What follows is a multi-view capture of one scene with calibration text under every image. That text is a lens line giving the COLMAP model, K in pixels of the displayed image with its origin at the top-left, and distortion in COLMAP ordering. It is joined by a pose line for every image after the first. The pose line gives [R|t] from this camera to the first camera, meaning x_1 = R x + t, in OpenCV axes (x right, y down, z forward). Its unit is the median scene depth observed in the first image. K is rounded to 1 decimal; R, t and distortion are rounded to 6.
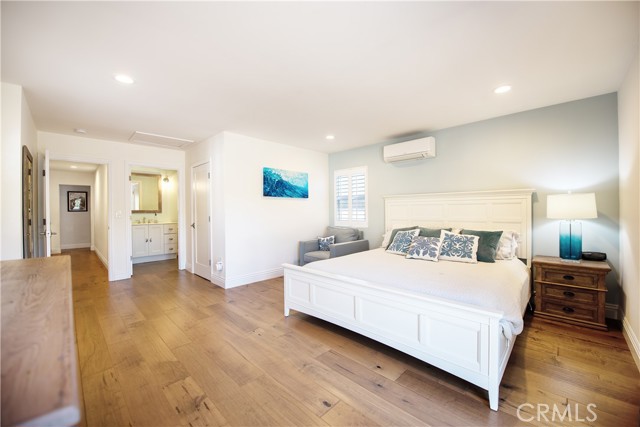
lens RADIAL K [[251.2, 0, 320.8], [0, 251.2, 211.4], [0, 0, 1]] dist [-0.019277, 0.000098]
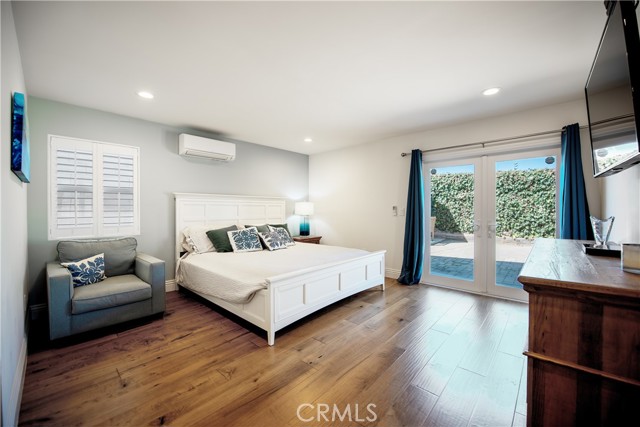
lens RADIAL K [[251.2, 0, 322.4], [0, 251.2, 212.9], [0, 0, 1]] dist [-0.019277, 0.000098]
pose [[-0.030042, -0.003639, 0.999542, -1.013371], [0.006710, 0.999970, 0.003842, 0.006870], [-0.999526, 0.006823, -0.030016, 0.950957]]
